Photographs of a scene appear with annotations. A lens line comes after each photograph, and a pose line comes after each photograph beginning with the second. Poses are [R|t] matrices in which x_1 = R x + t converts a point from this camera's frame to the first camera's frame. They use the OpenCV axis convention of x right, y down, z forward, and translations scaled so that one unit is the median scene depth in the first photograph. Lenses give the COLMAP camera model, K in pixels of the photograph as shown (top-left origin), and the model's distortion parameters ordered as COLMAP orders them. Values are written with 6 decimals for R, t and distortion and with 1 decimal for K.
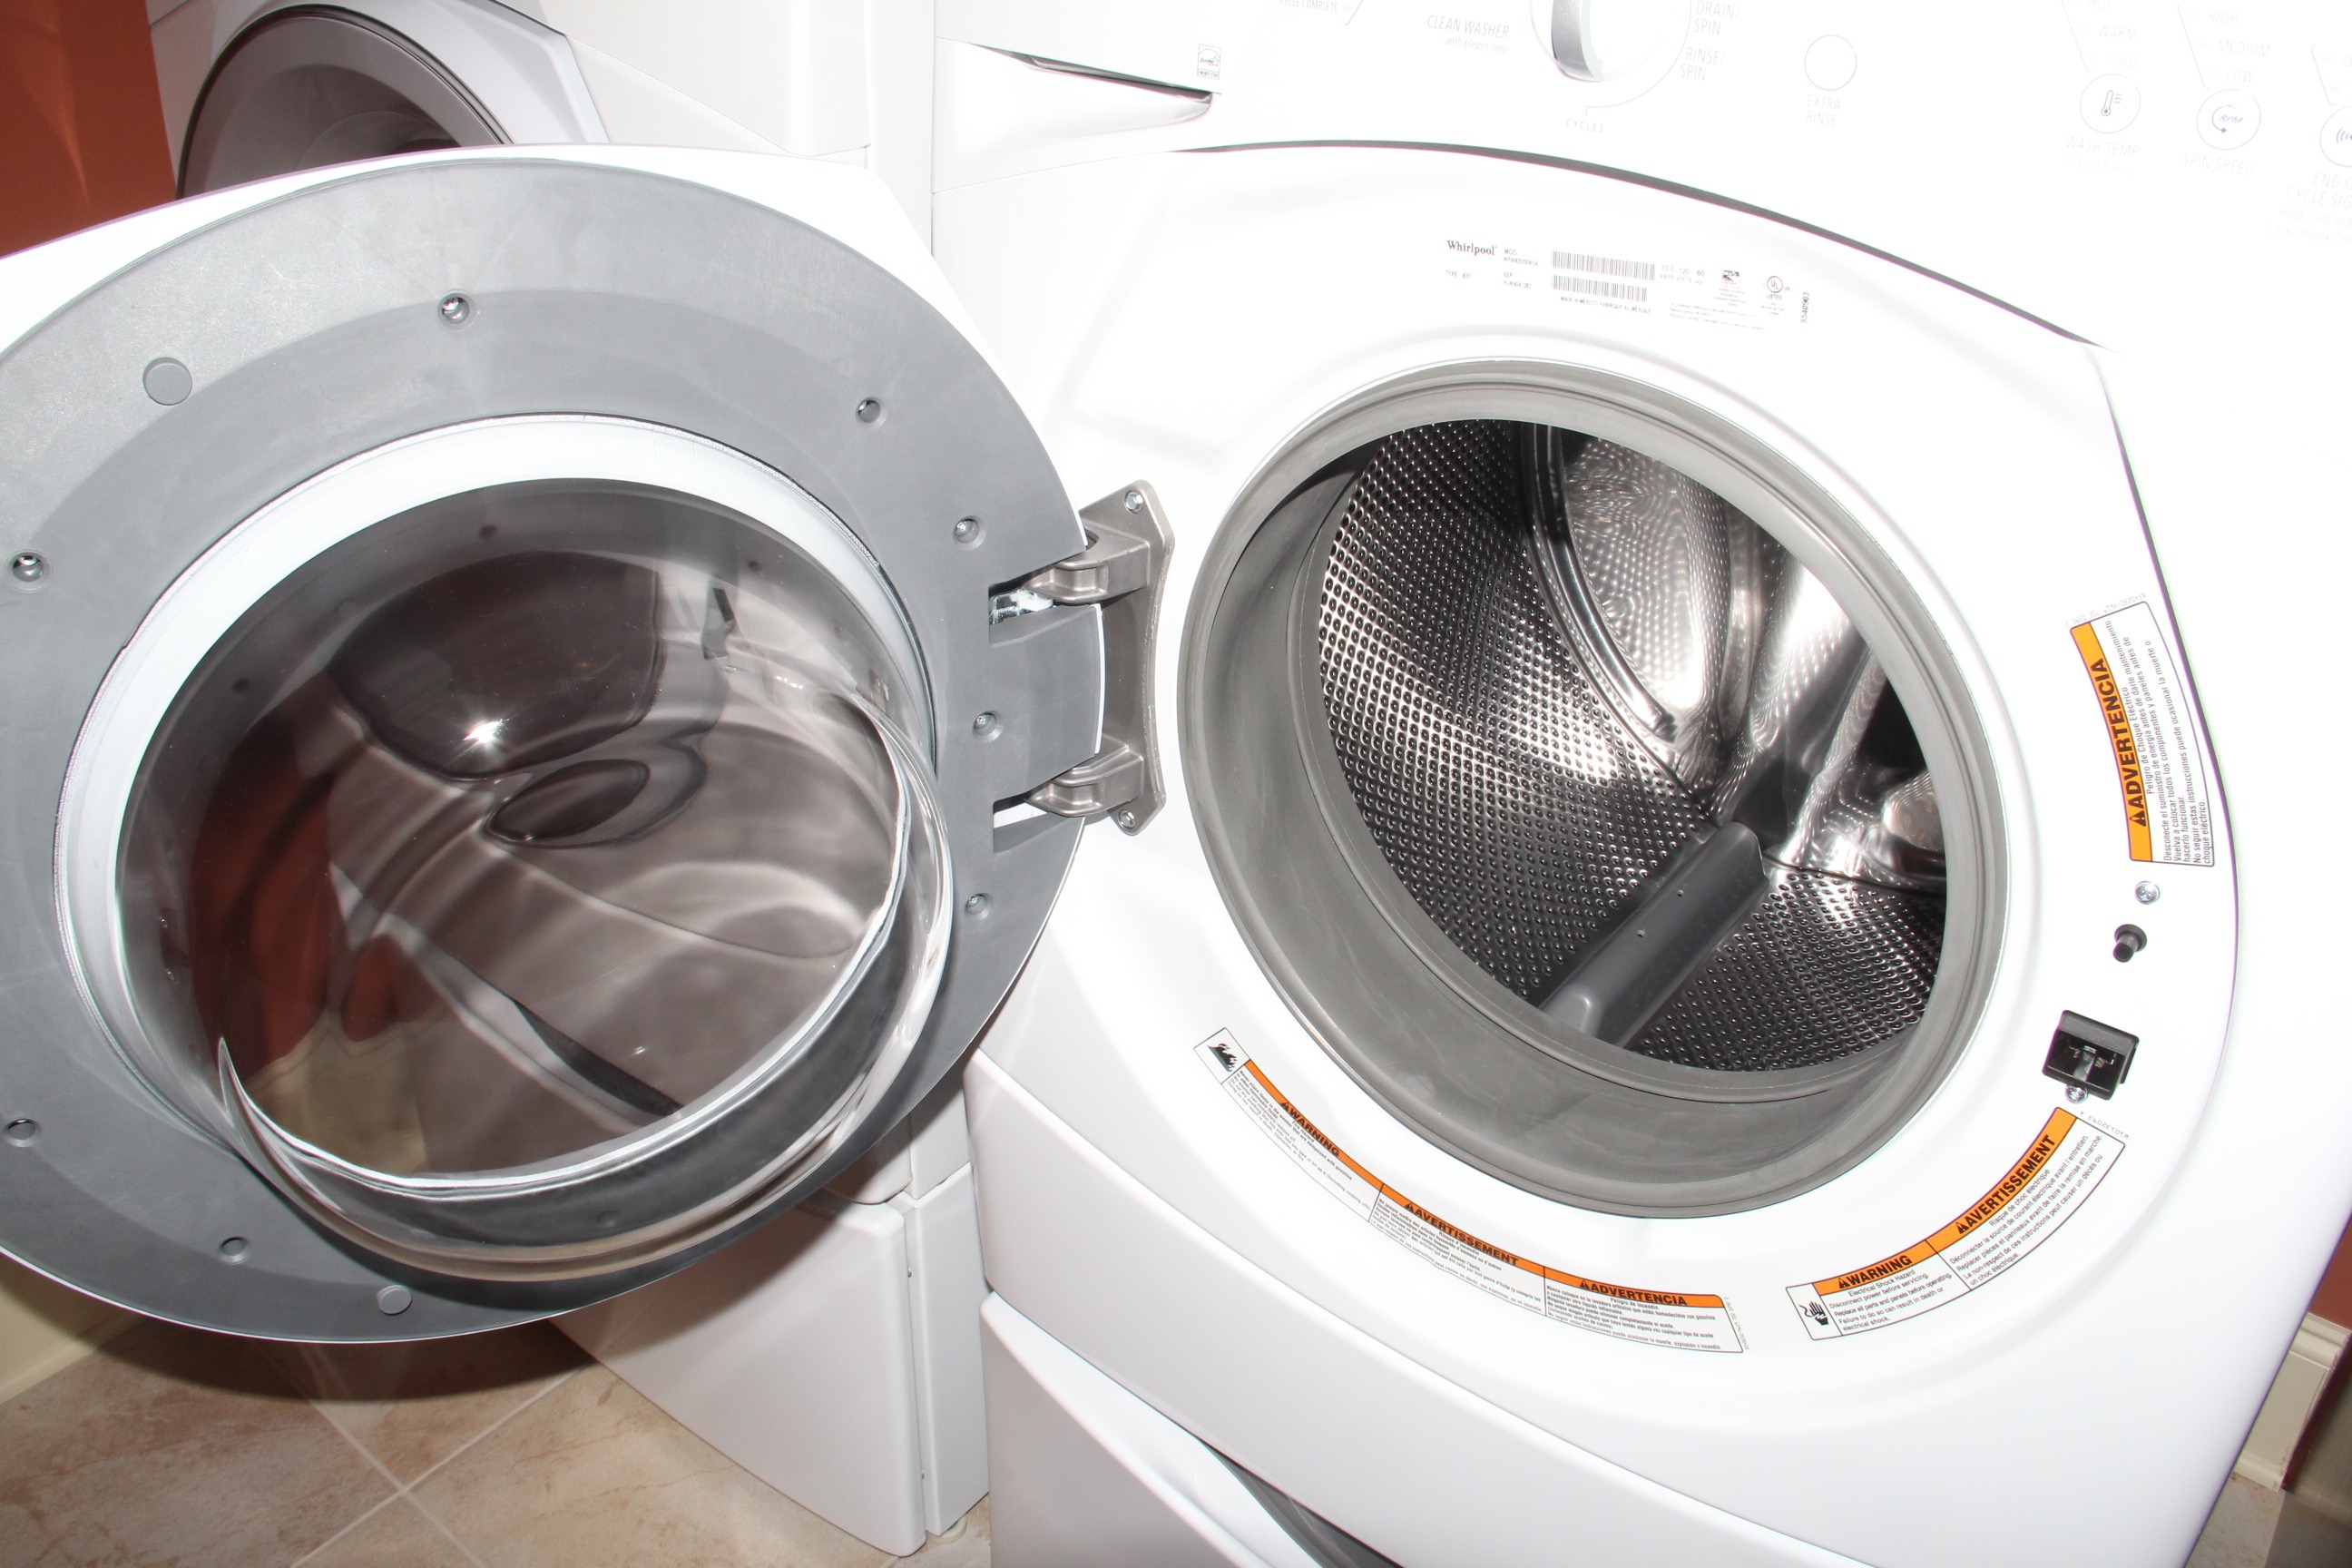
lens RADIAL K [[1976.4, 0, 1153.5], [0, 1976.4, 780.0], [0, 0, 1]] dist [-0.148214, 0.059505]
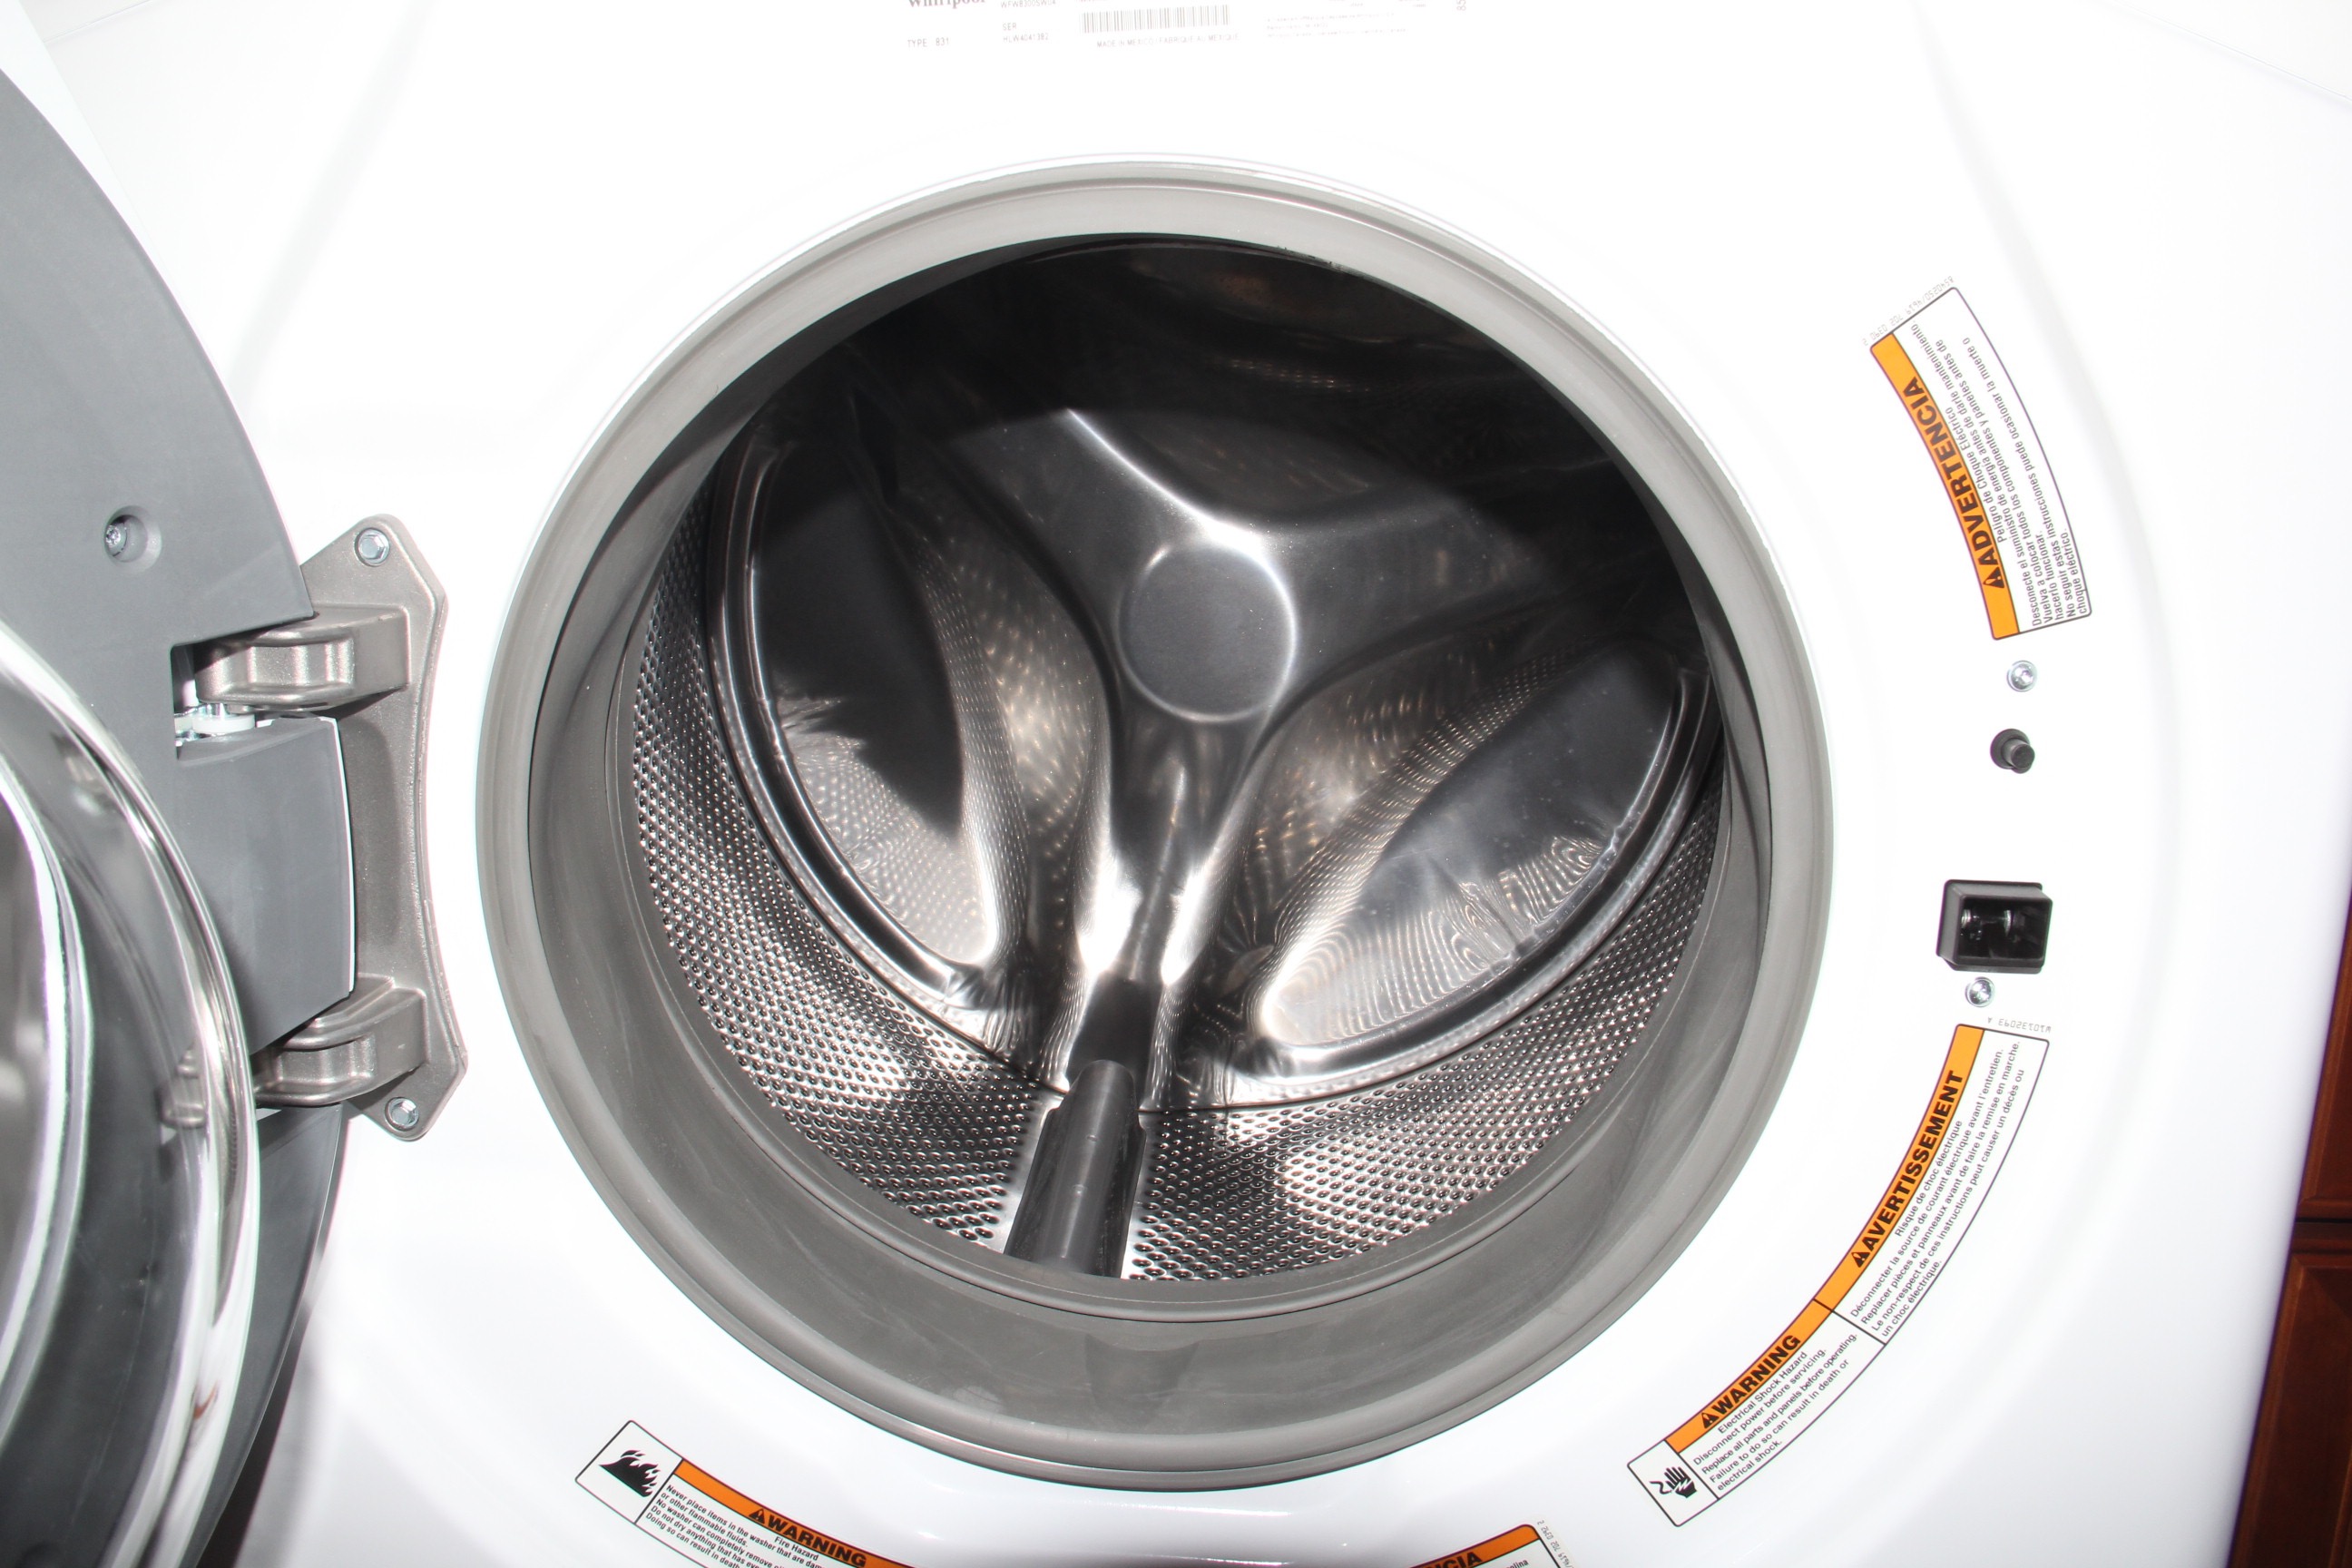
lens RADIAL K [[1976.4, 0, 1185.8], [0, 1976.4, 782.3], [0, 0, 1]] dist [-0.148214, 0.059505]
pose [[0.813373, -0.113521, 0.570558, -0.196006], [0.278375, 0.937147, -0.210386, 0.159387], [-0.510814, 0.329952, 0.793852, 0.530827]]
